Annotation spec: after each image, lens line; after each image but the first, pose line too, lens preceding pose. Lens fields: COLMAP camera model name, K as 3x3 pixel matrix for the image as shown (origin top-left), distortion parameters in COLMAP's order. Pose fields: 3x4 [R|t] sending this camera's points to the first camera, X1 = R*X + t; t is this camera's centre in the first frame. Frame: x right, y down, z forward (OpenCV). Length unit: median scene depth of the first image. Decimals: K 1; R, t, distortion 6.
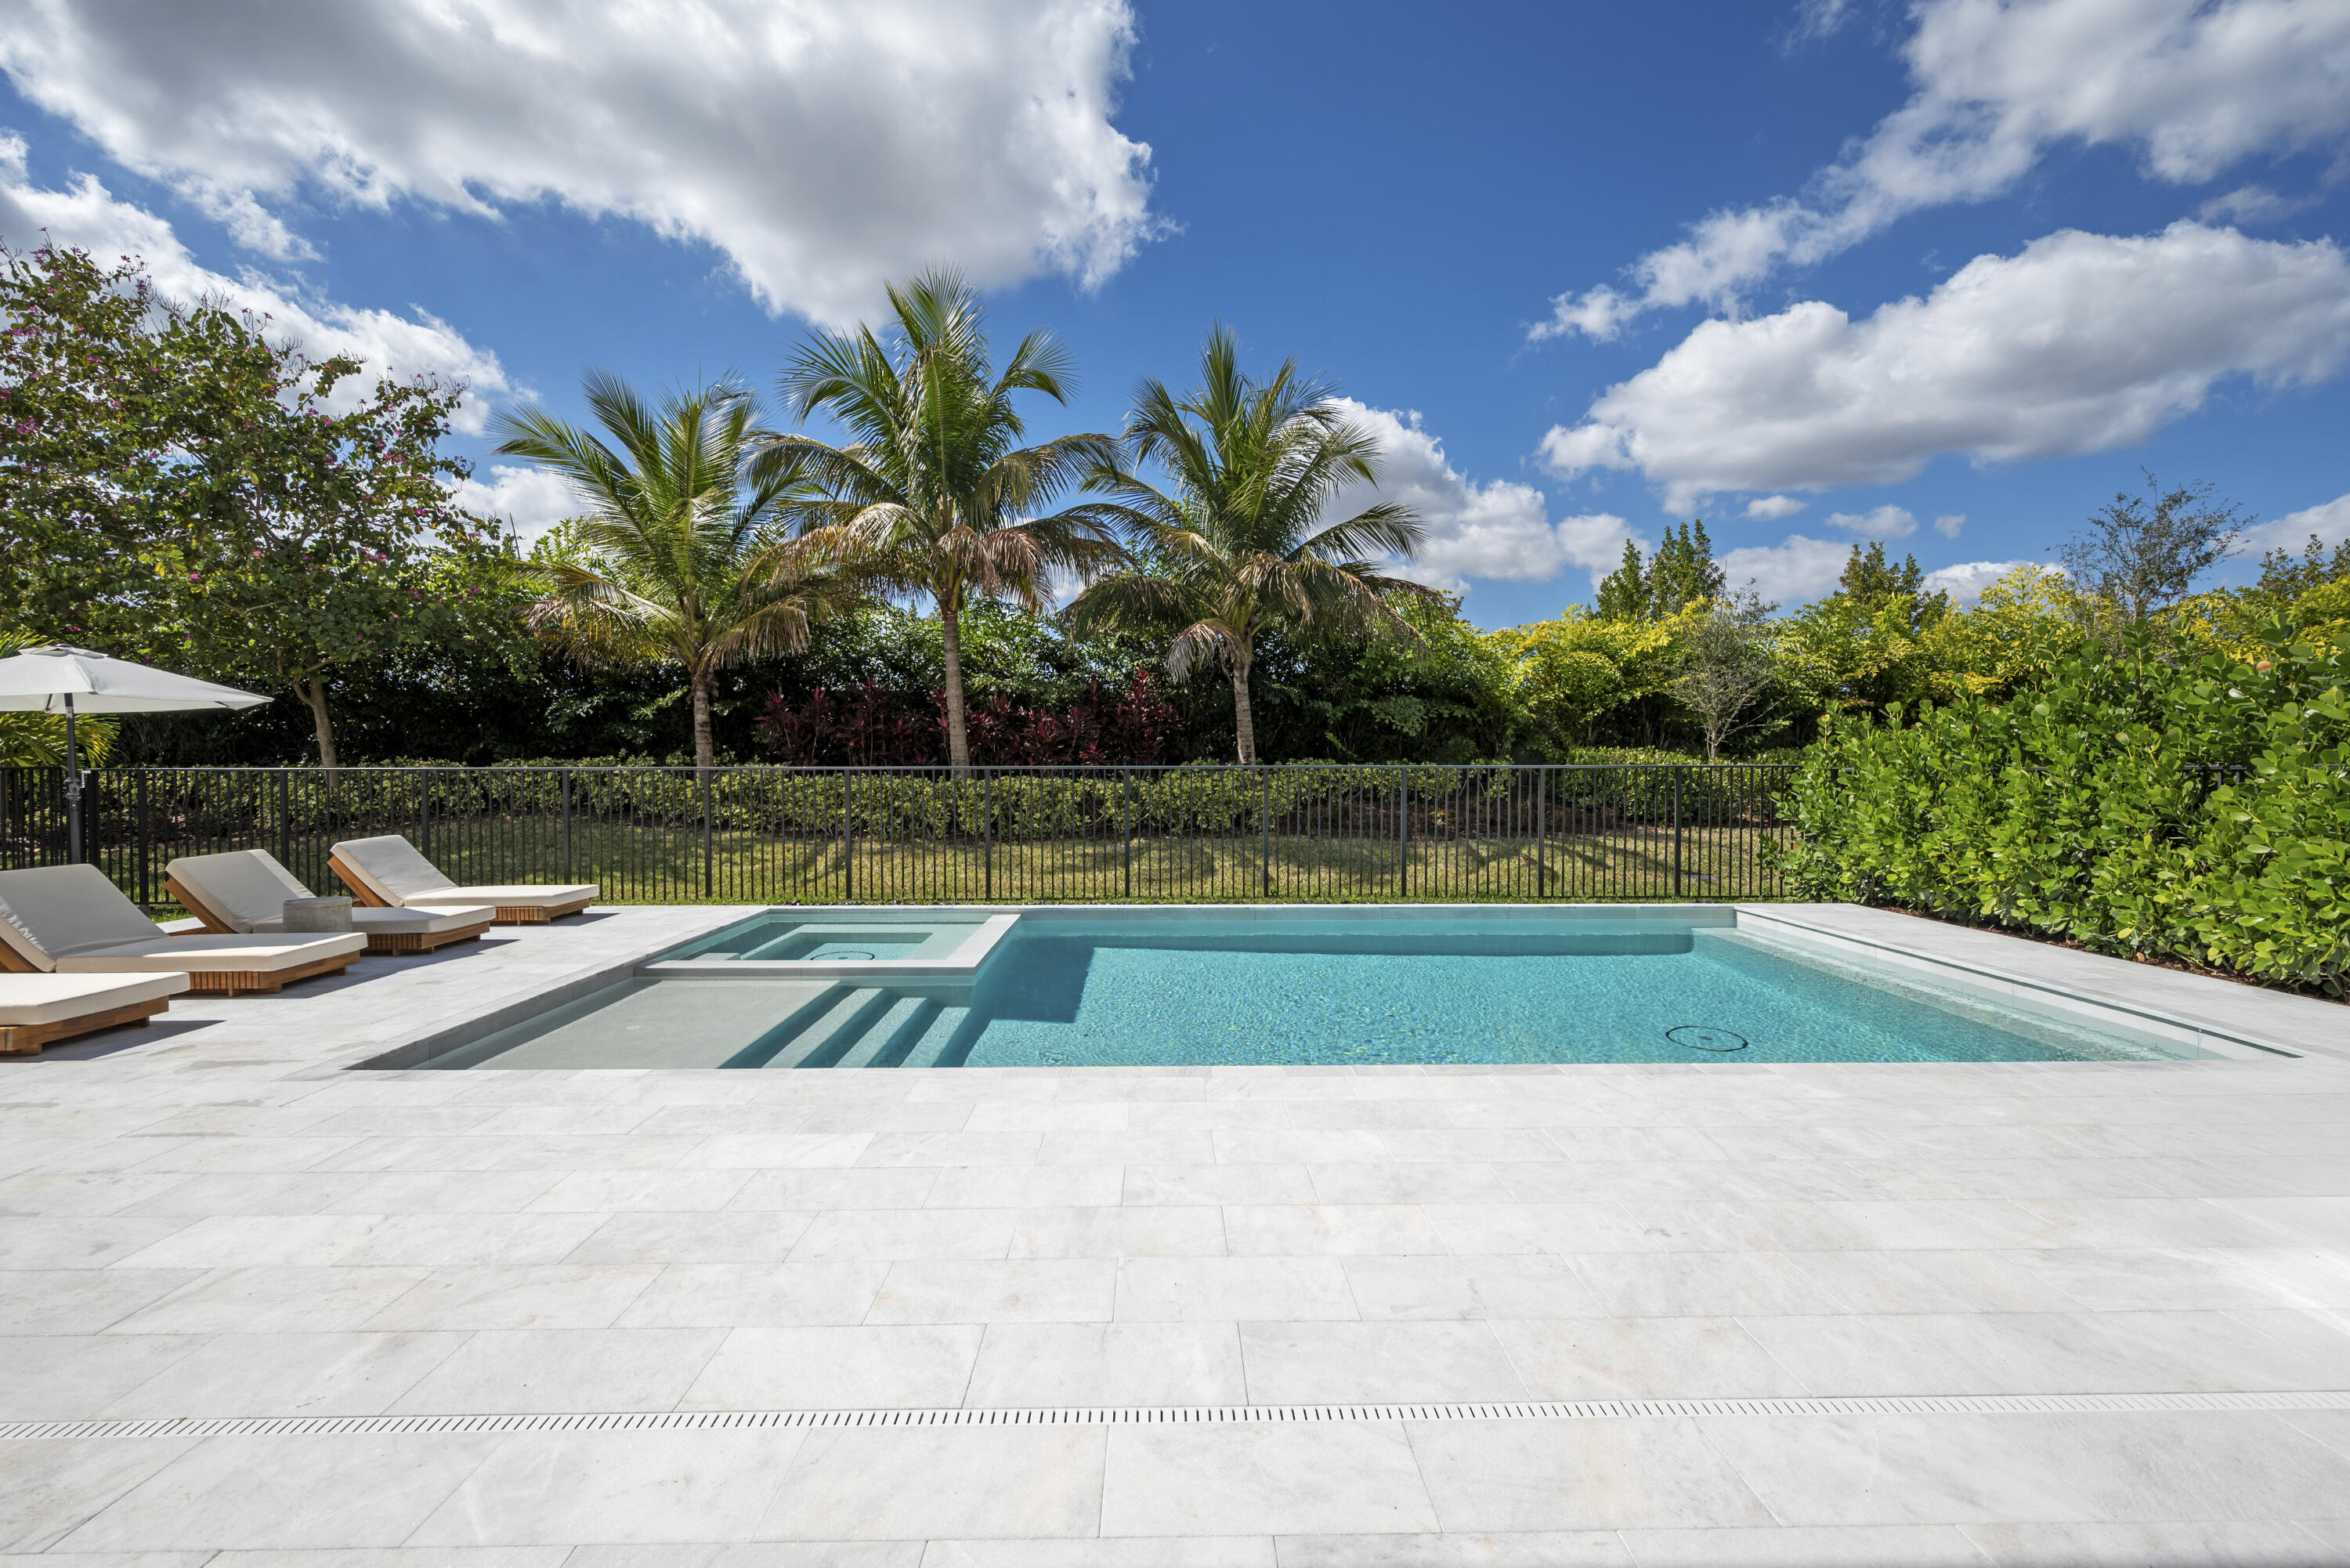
lens RADIAL K [[996.1, 0, 1199.6], [0, 996.1, 777.2], [0, 0, 1]] dist [0.004081, -0.001439]
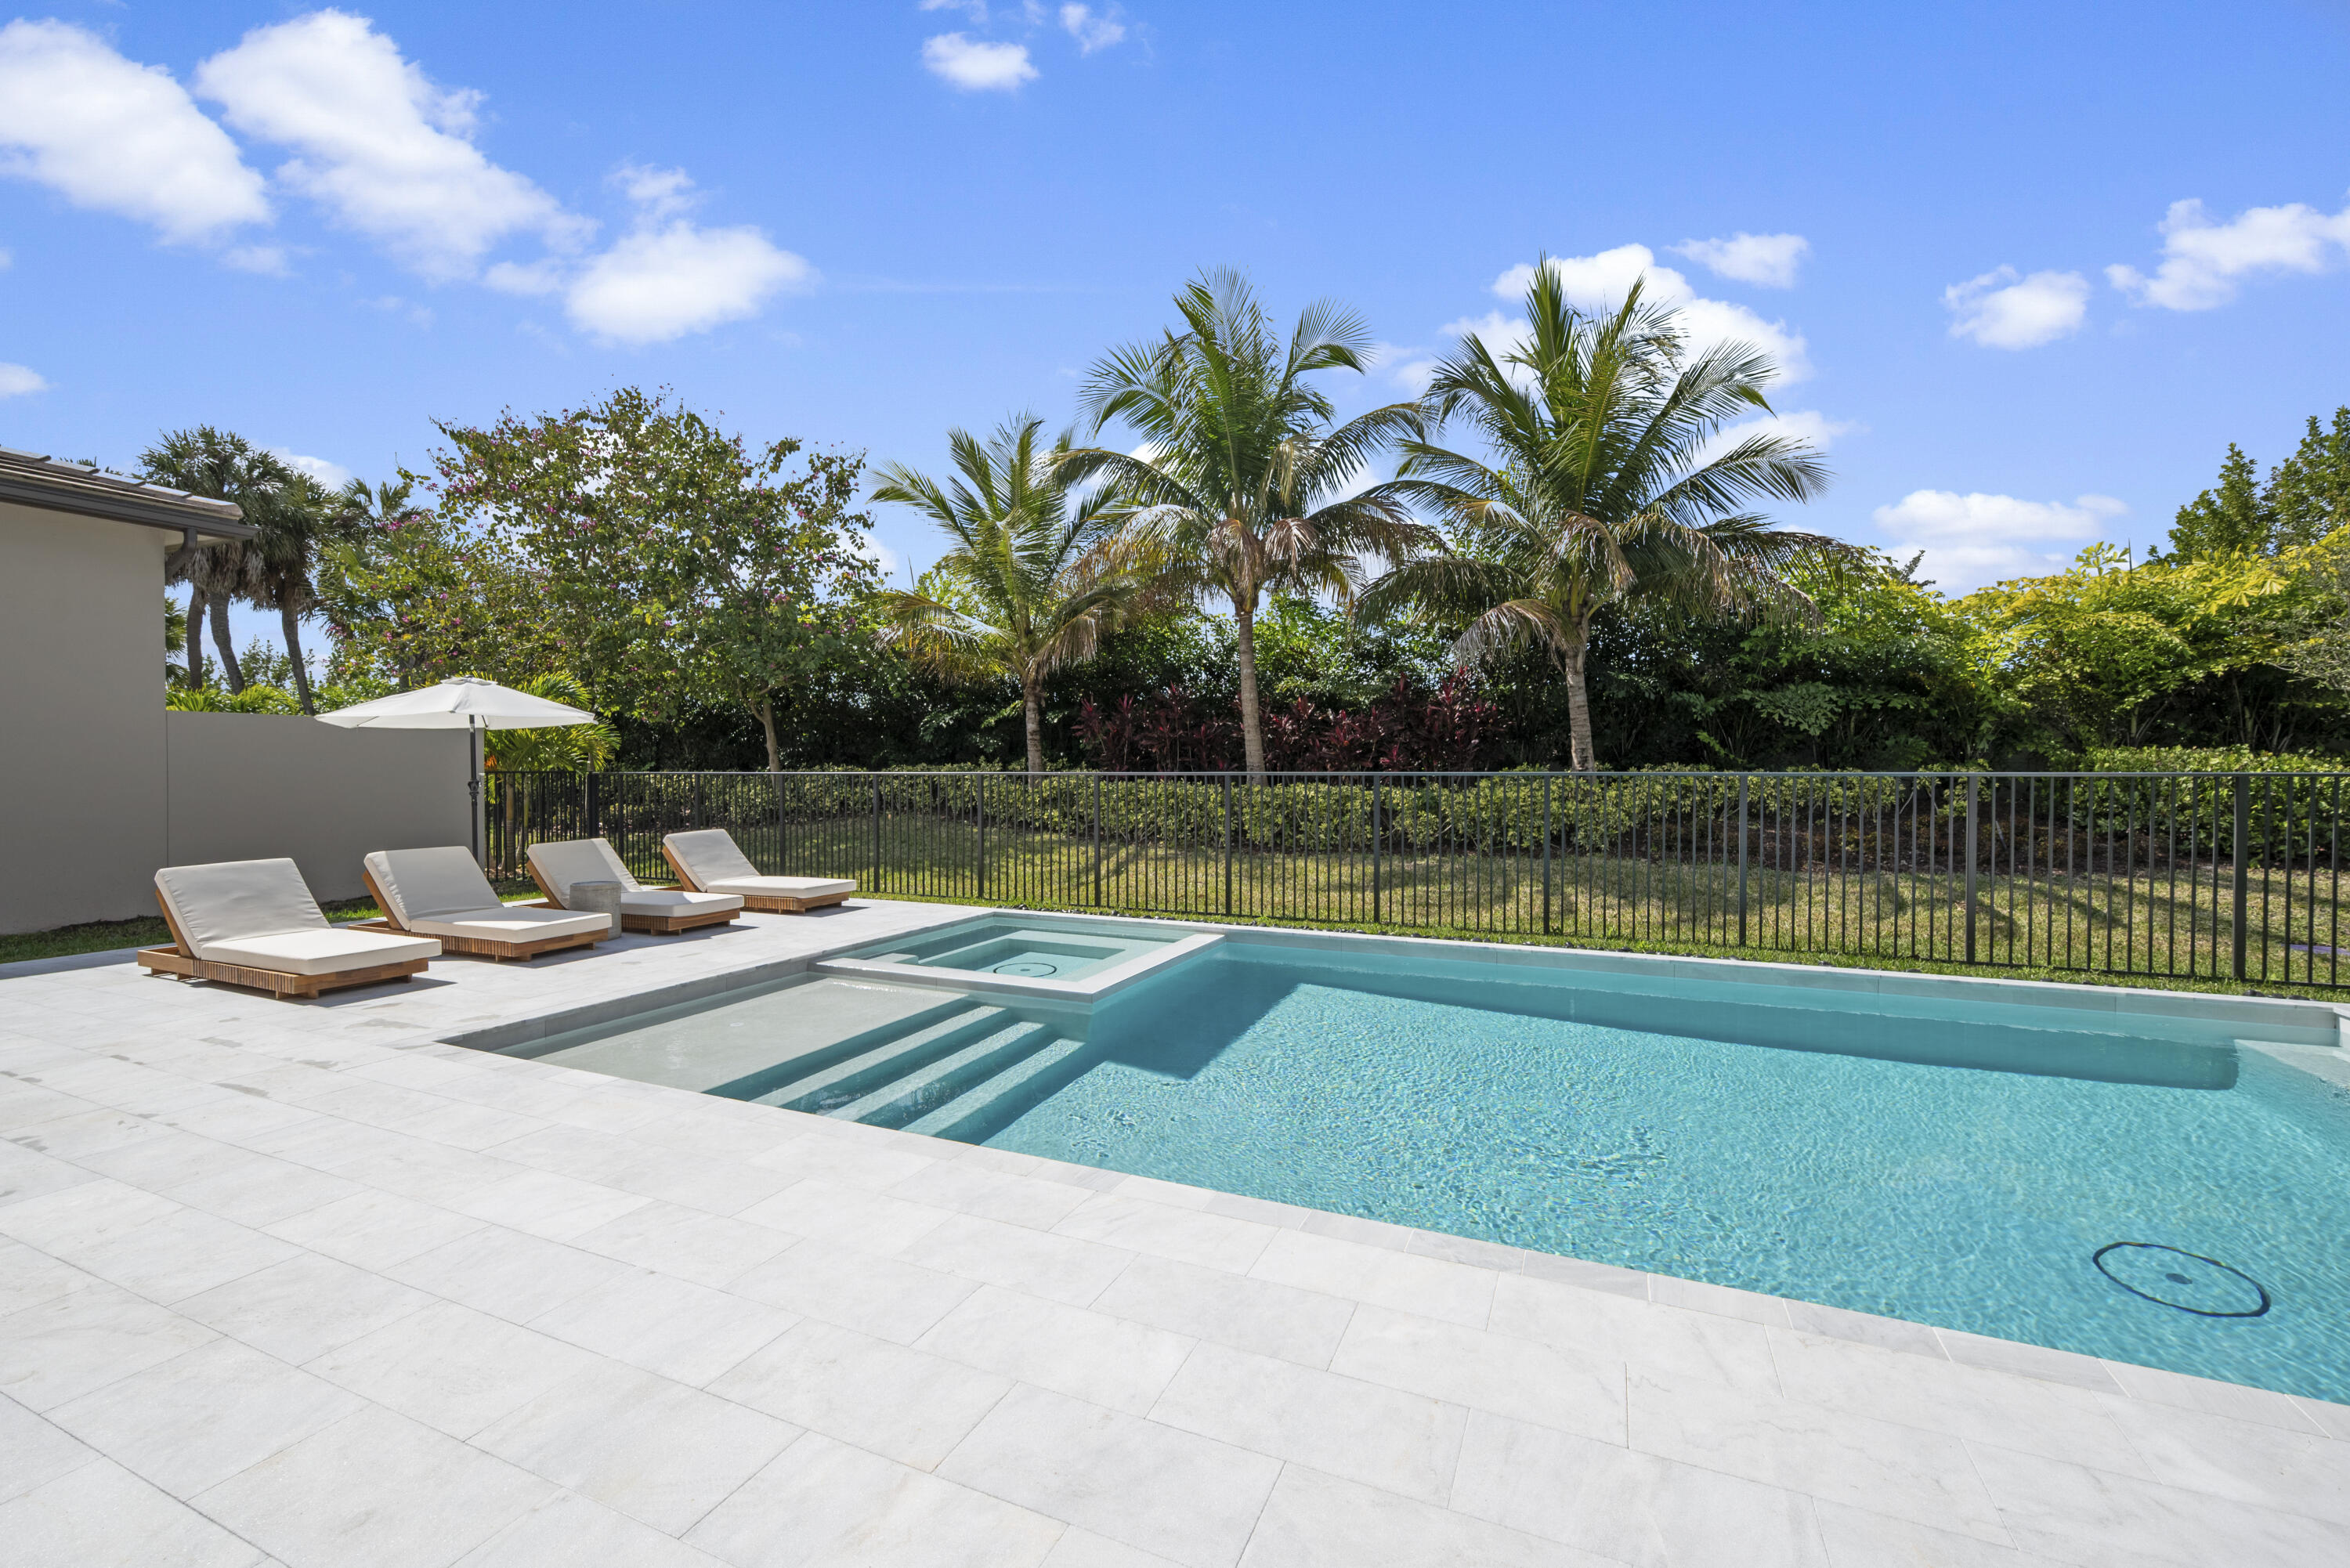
lens RADIAL K [[996.1, 0, 1166.9], [0, 996.1, 782.9], [0, 0, 1]] dist [0.004081, -0.001439]
pose [[0.902148, 0.007123, -0.431367, 0.105439], [-0.007790, 0.999970, 0.000219, -0.000548], [0.431356, 0.003163, 0.902176, 0.101724]]
